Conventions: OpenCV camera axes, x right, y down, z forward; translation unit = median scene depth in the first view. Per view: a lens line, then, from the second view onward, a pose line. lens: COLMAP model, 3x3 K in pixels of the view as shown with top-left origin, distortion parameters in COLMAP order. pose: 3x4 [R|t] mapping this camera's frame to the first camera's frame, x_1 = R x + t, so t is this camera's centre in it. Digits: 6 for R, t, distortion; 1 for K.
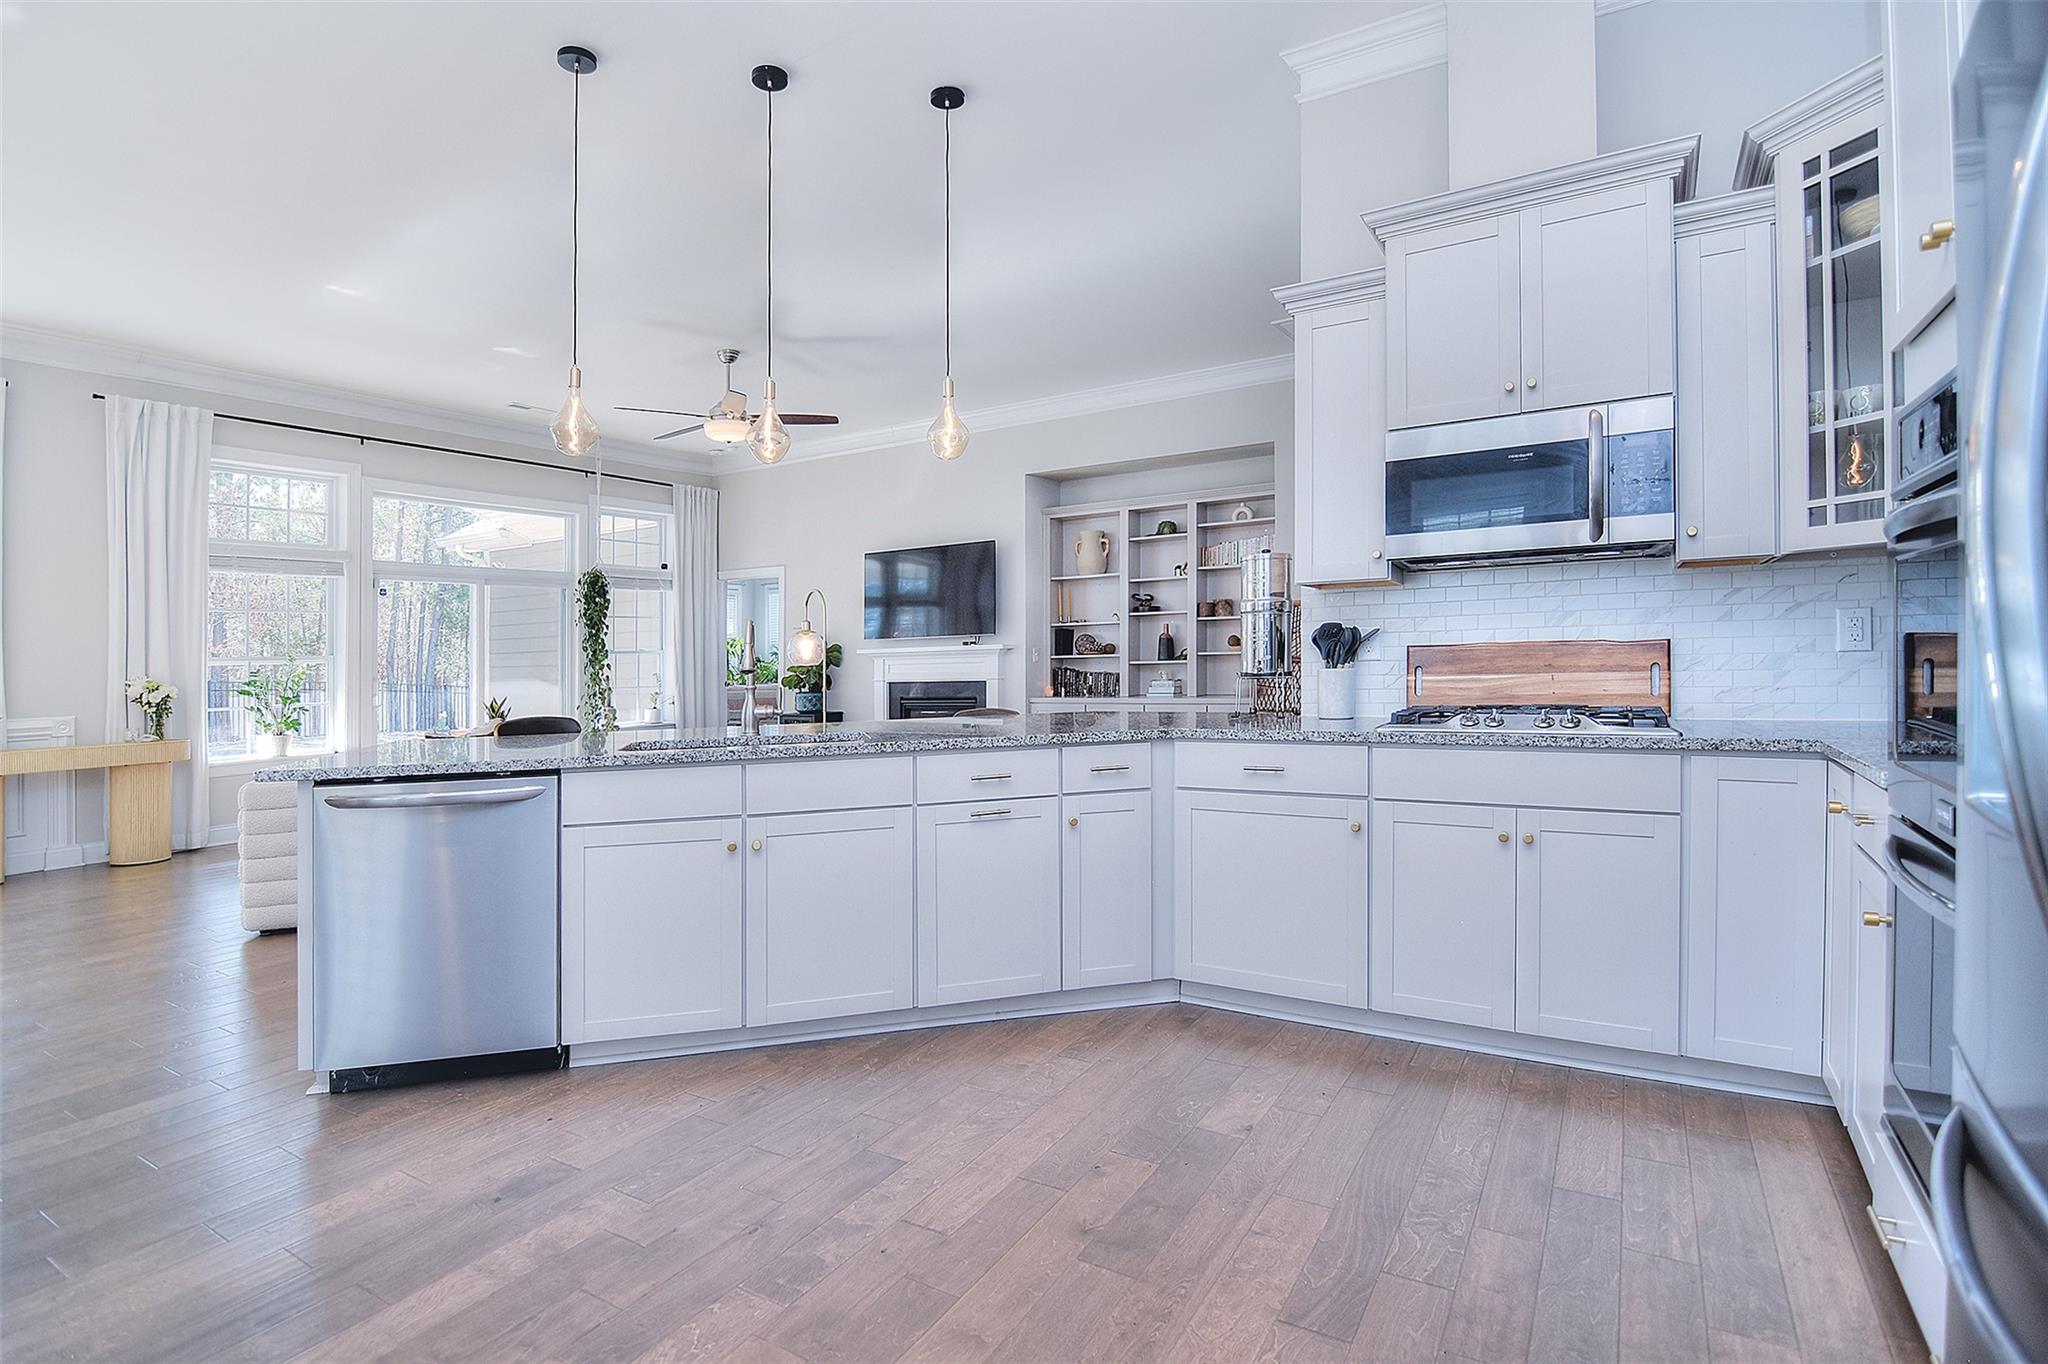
lens RADIAL K [[990.4, 0, 1037.6], [0, 990.4, 637.2], [0, 0, 1]] dist [-0.007092, -0.008764]
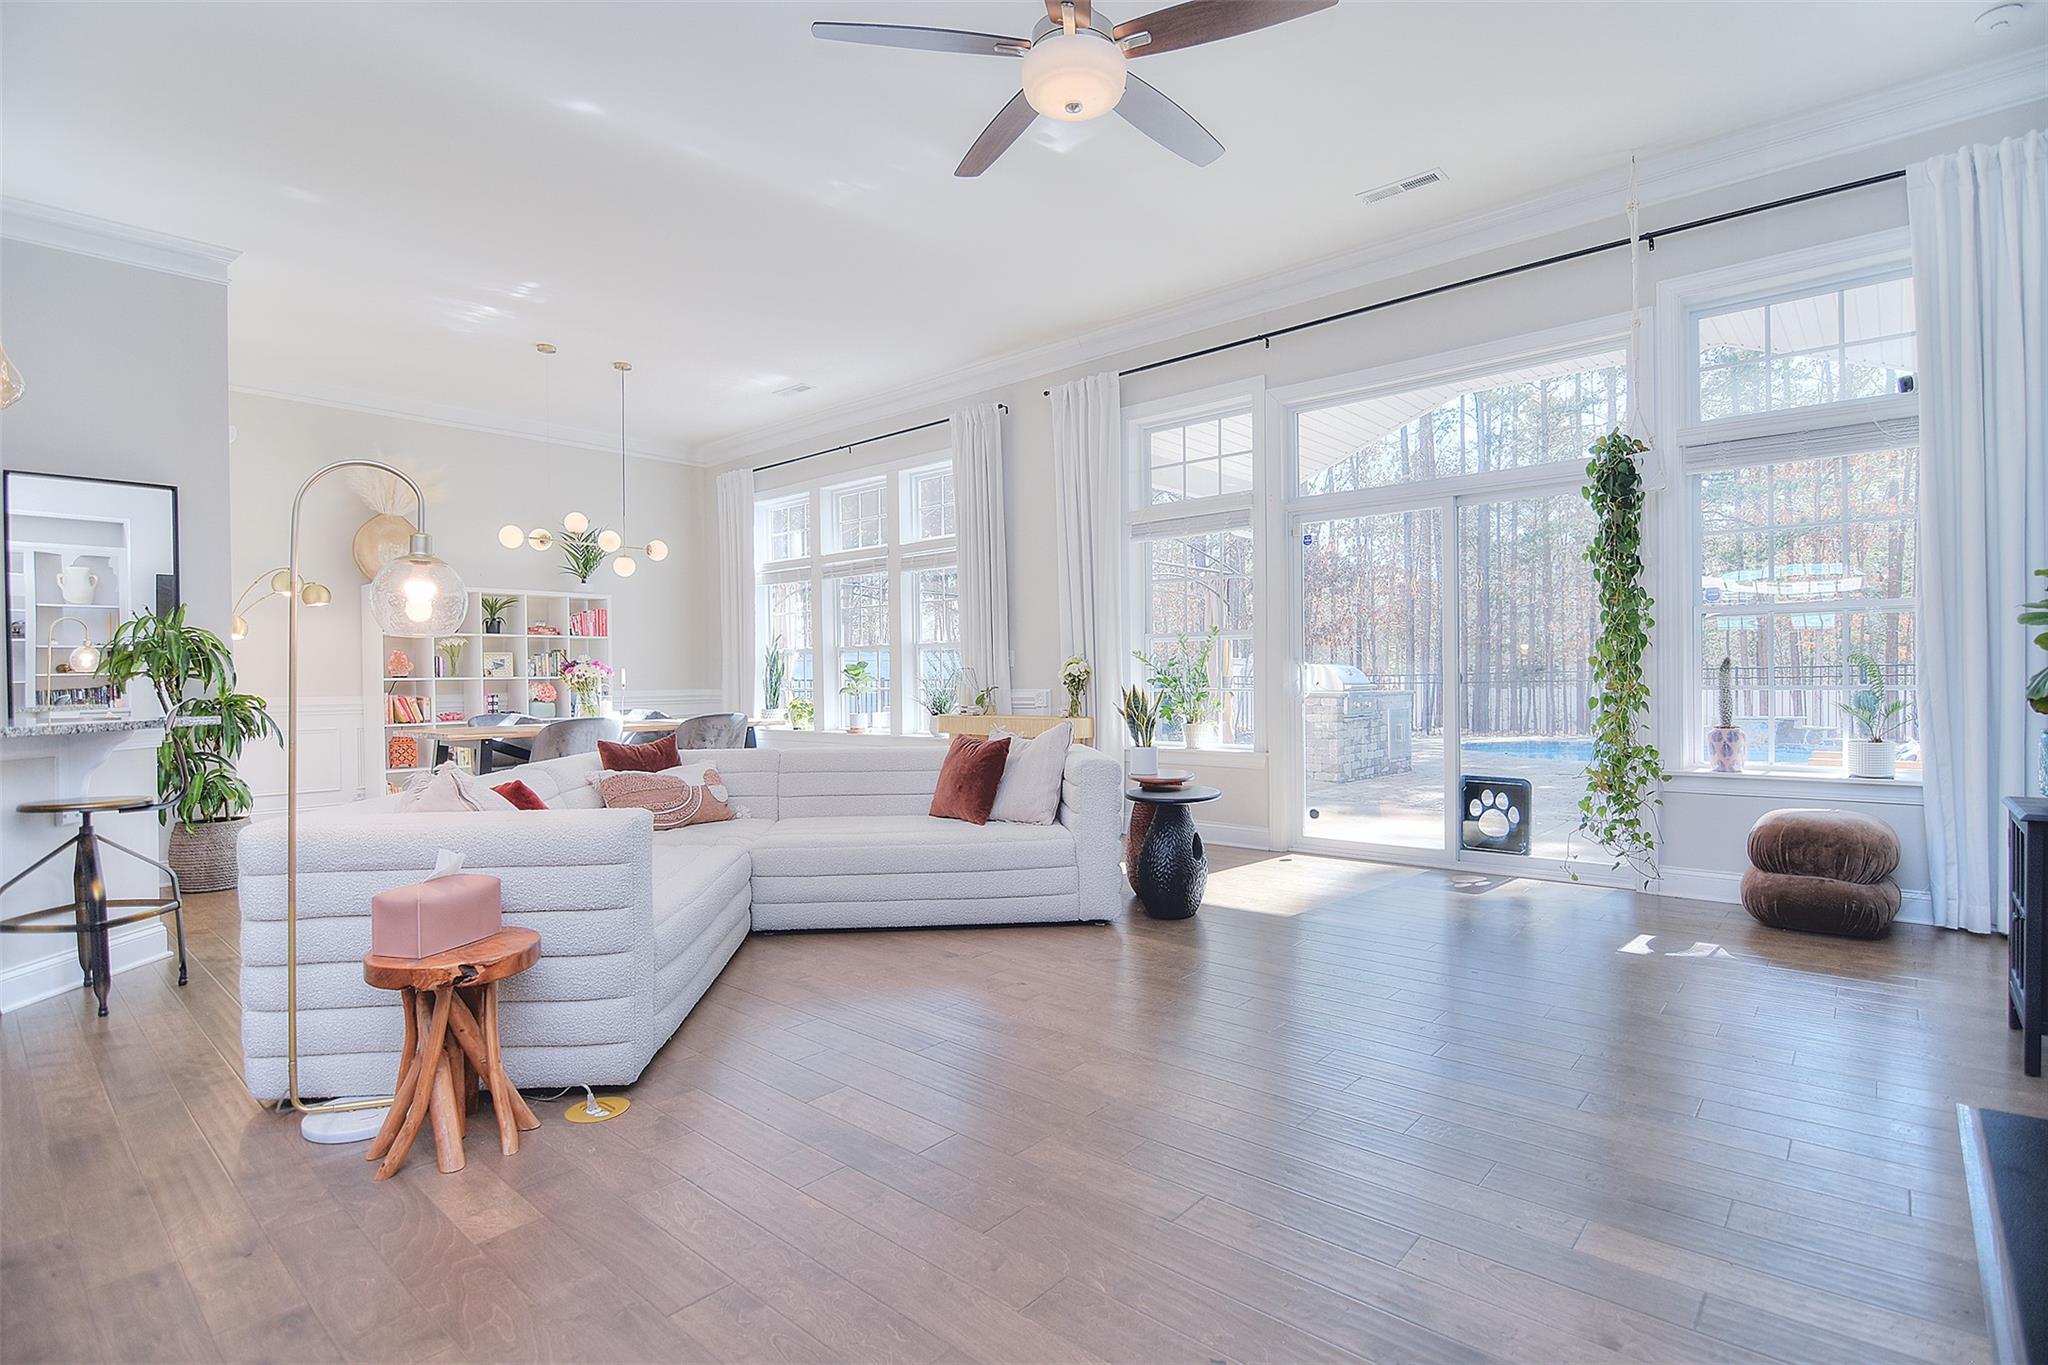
lens RADIAL K [[990.4, 0, 1021.1], [0, 990.4, 691.9], [0, 0, 1]] dist [-0.007092, -0.008764]
pose [[-0.188947, 0.043319, -0.981031, 0.098601], [0.033280, 0.998735, 0.037691, 0.030963], [0.981423, -0.025527, -0.190150, 0.914085]]
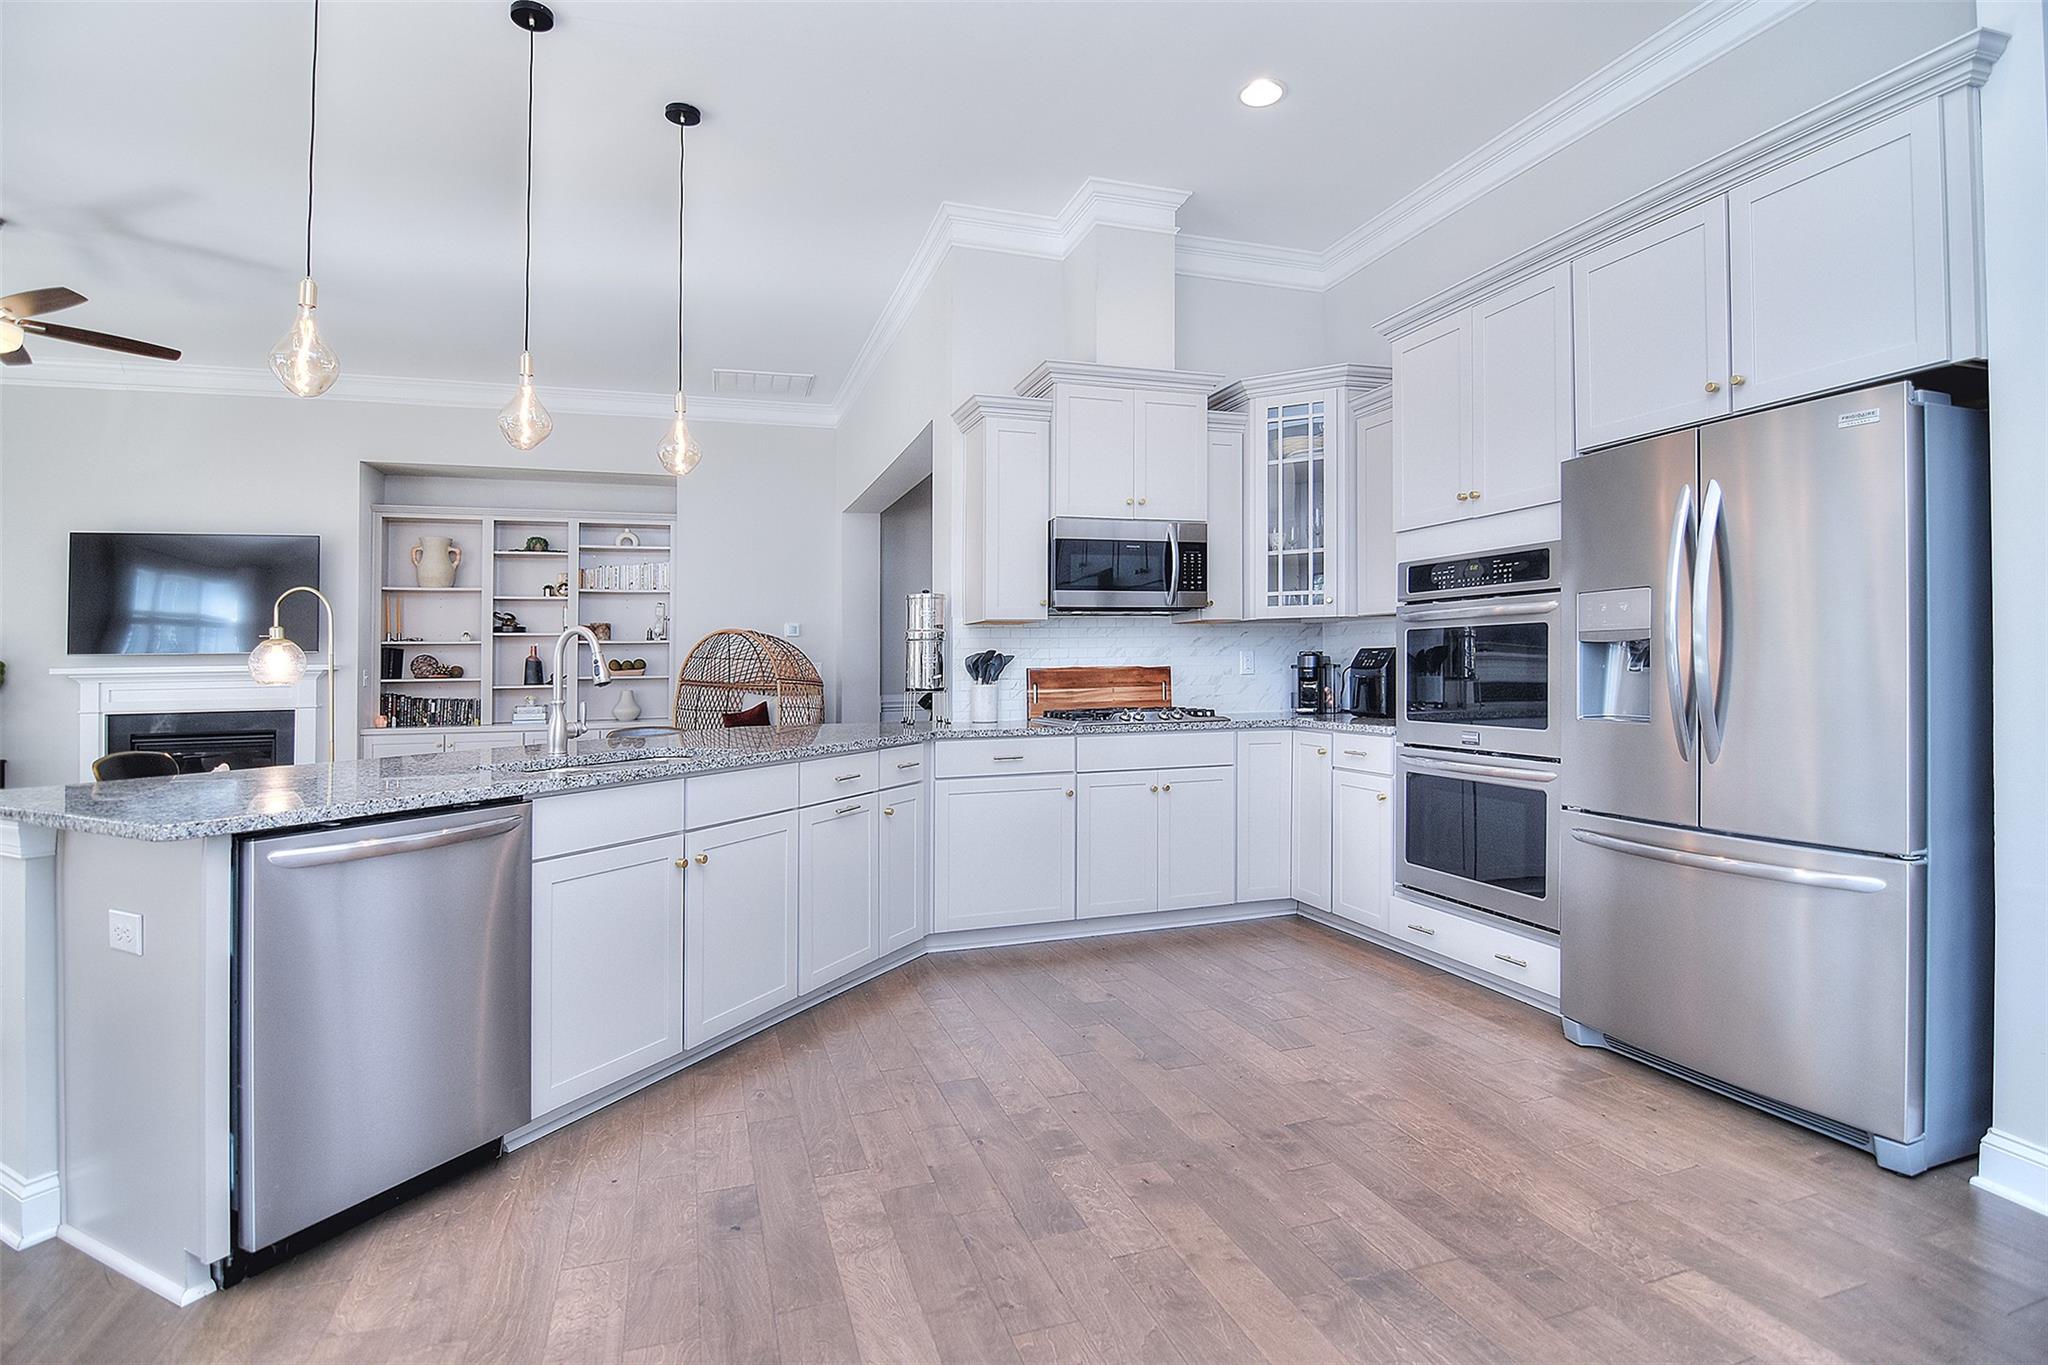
lens RADIAL K [[990.4, 0, 1009.7], [0, 990.4, 654.4], [0, 0, 1]] dist [-0.007092, -0.008764]
pose [[0.655754, 0.026816, 0.754498, -0.299671], [-0.015048, 0.999635, -0.022449, 0.009109], [-0.754825, 0.003367, 0.655918, 0.046073]]
